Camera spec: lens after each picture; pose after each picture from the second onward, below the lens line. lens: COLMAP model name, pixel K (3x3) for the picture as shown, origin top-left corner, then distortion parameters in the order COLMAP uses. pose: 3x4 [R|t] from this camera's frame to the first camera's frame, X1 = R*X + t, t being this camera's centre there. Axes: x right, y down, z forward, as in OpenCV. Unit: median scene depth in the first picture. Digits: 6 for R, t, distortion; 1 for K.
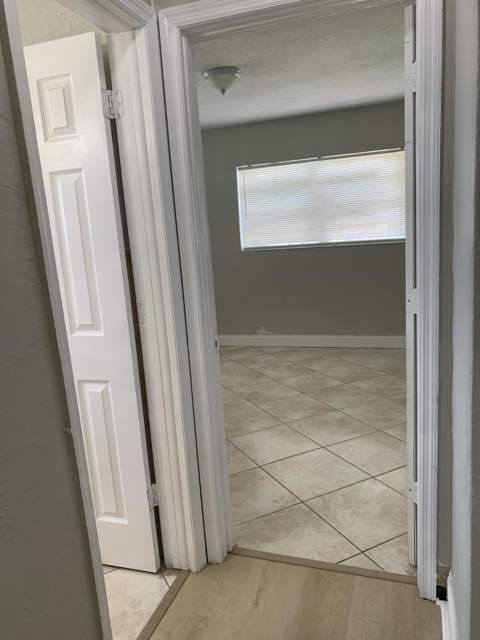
lens RADIAL K [[489.0, 0, 240.0], [0, 489.0, 320.0], [0, 0, 1]] dist [0.049072, -0.083623]
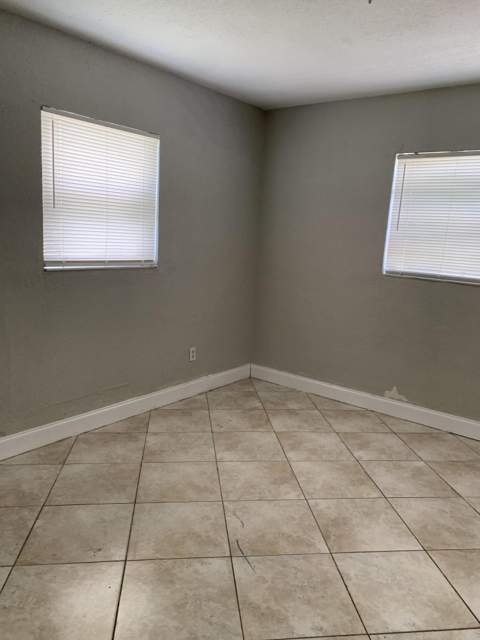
lens RADIAL K [[494.8, 0, 240.0], [0, 494.8, 320.0], [0, 0, 1]] dist [0.050313, -0.073435]
pose [[0.936193, 0.167989, -0.308743, 0.044891], [-0.165014, 0.985637, 0.035922, -0.071343], [0.310343, 0.017317, 0.950467, 0.275478]]
